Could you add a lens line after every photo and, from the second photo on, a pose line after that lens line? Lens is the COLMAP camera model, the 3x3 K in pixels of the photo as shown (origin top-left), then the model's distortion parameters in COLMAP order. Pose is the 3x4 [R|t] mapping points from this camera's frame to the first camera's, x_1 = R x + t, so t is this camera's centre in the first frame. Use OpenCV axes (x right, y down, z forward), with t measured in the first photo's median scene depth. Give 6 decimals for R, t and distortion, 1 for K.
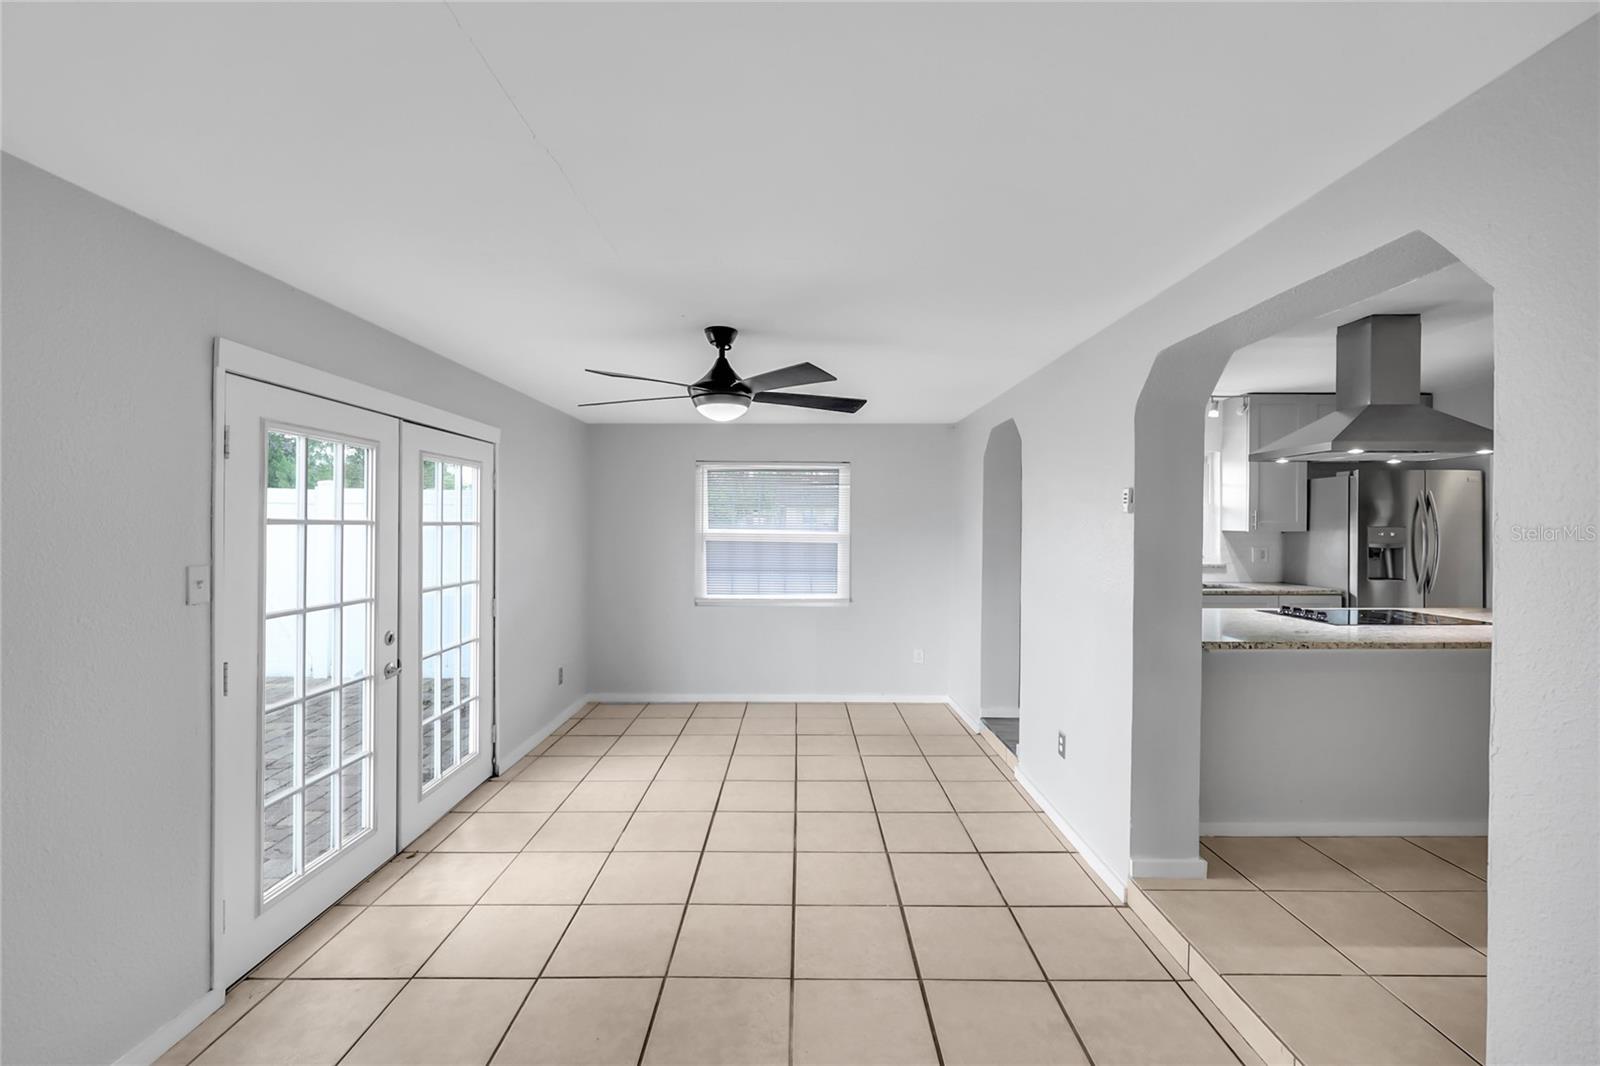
lens RADIAL K [[661.7, 0, 802.0], [0, 661.7, 521.7], [0, 0, 1]] dist [0.008254, 0.000263]
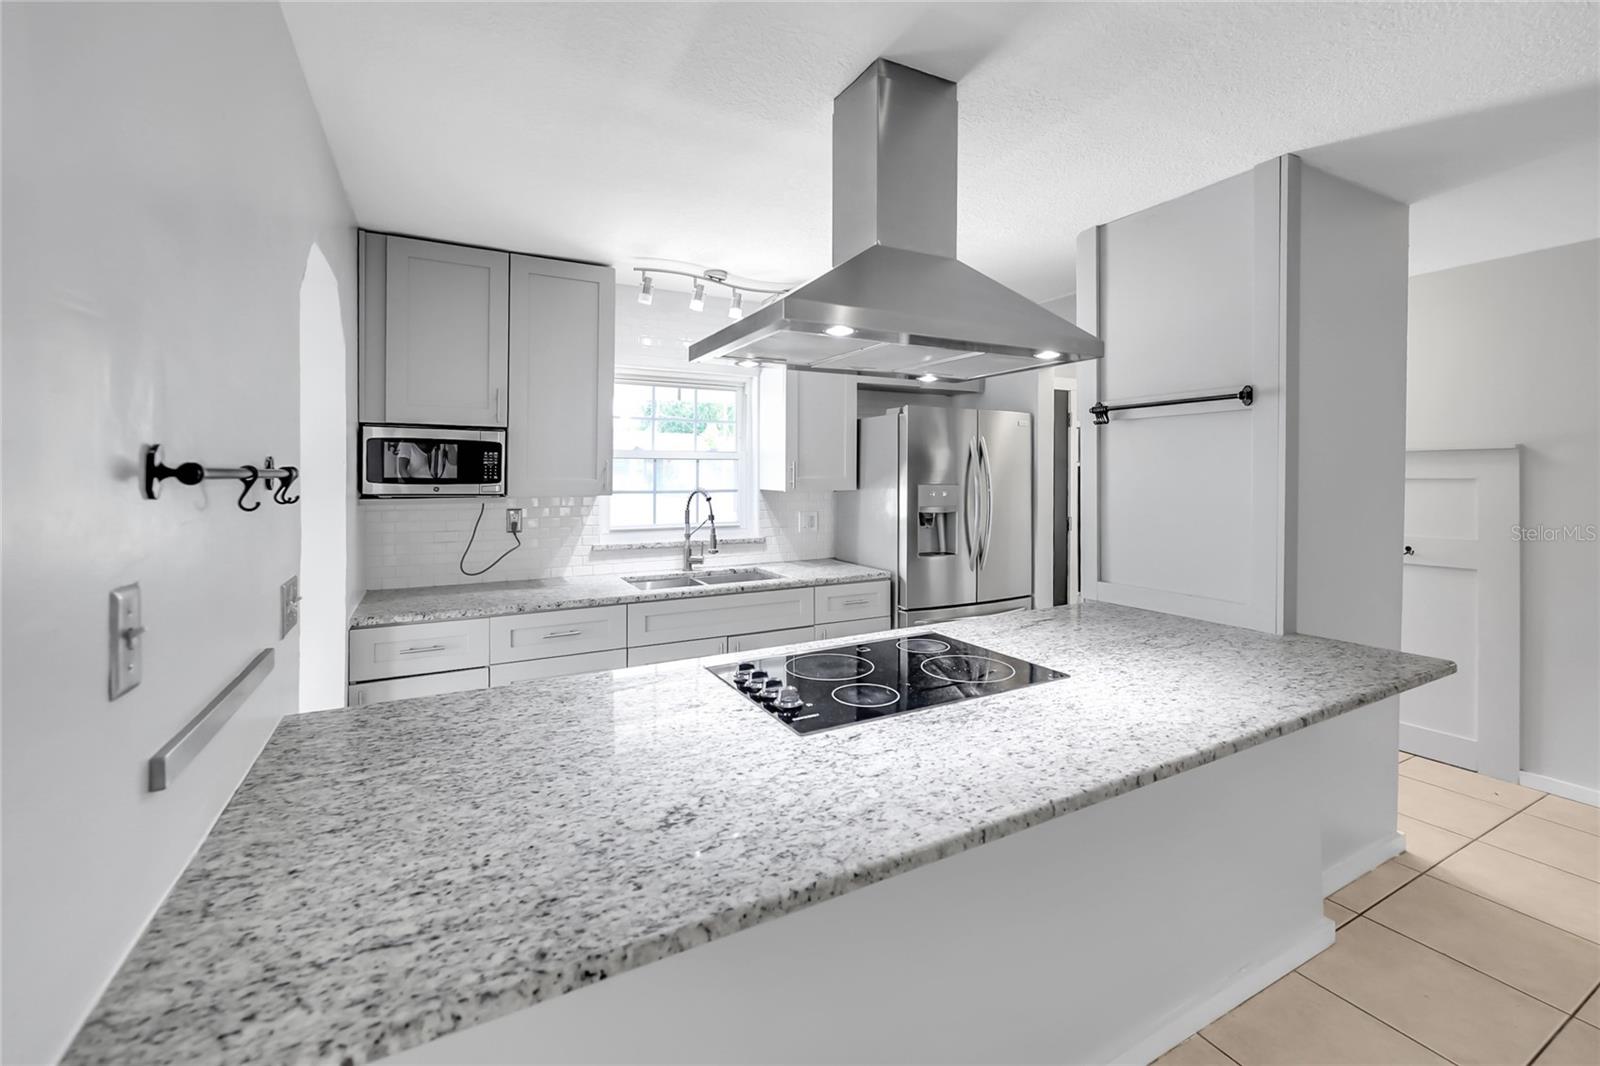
lens RADIAL K [[671.6, 0, 805.7], [0, 671.6, 473.5], [0, 0, 1]] dist [0.000878, -0.000010]
pose [[0.884083, -0.005122, 0.467301, 0.392229], [0.004124, 0.999987, 0.003160, -0.006632], [-0.467311, -0.000866, 0.884093, 0.402324]]
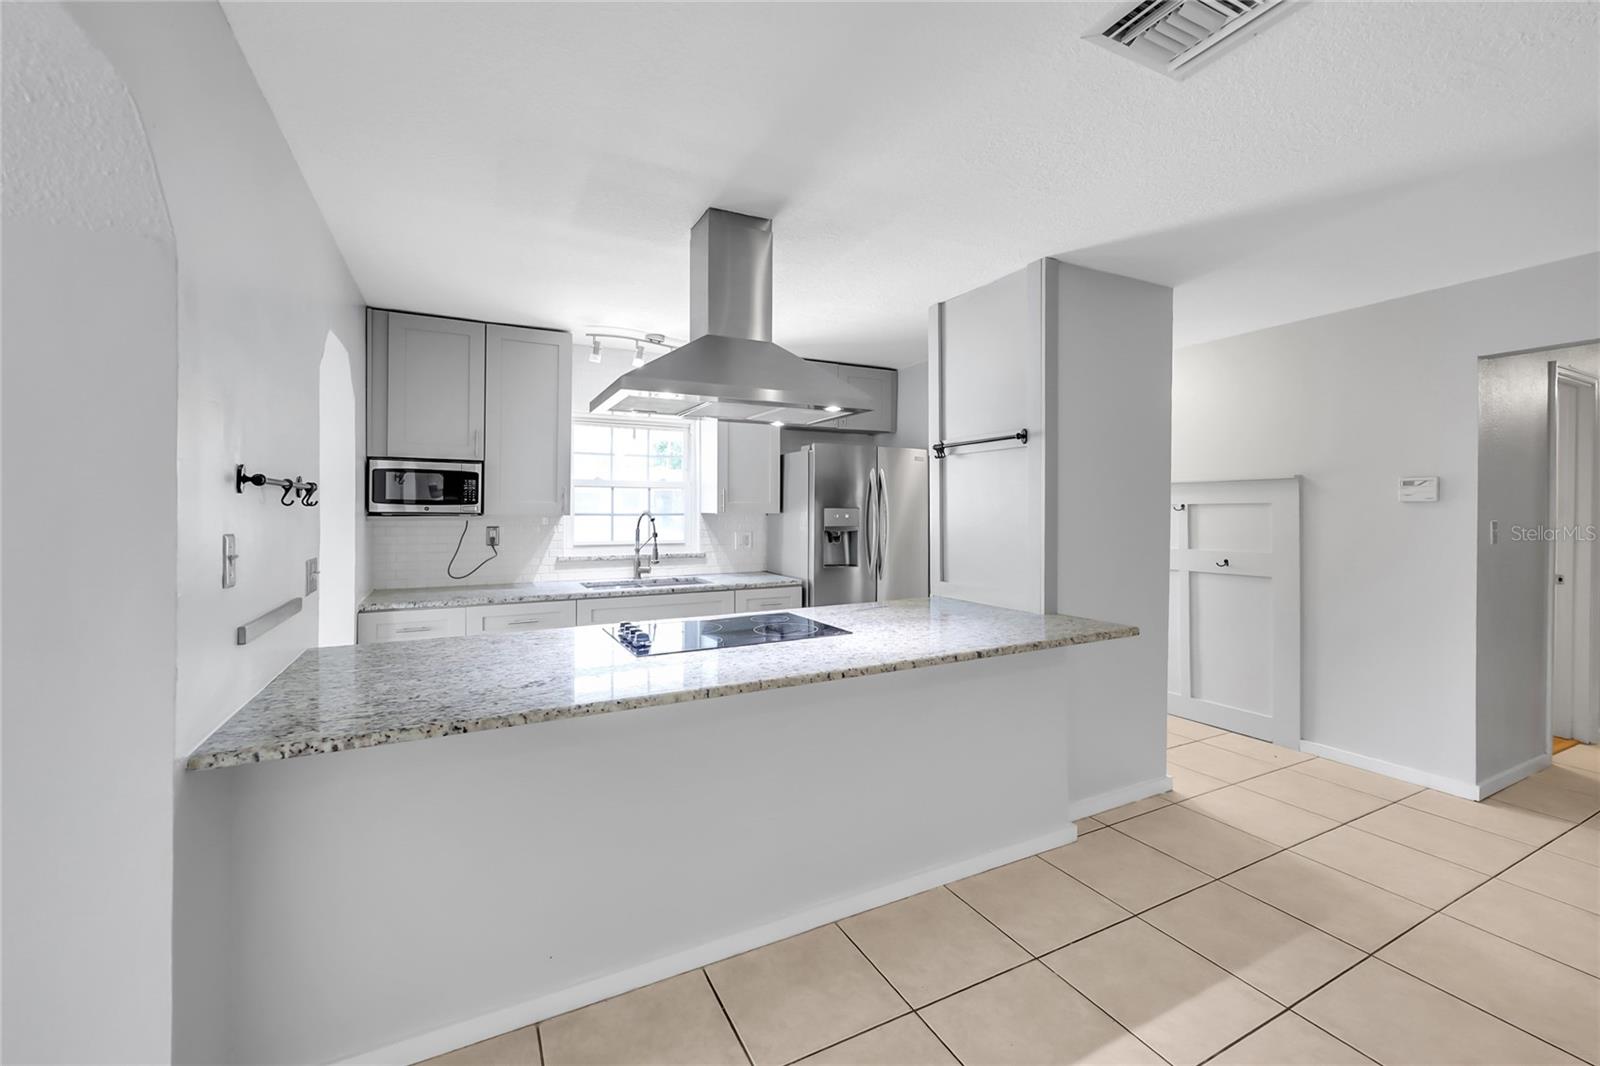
lens RADIAL K [[656.2, 0, 805.2], [0, 656.2, 509.0], [0, 0, 1]] dist [0.001677, 0.000100]
pose [[0.891107, -0.003664, 0.453779, 0.424173], [0.002628, 0.999992, 0.002913, 0.006519], [-0.453786, -0.001403, 0.891109, 0.228352]]
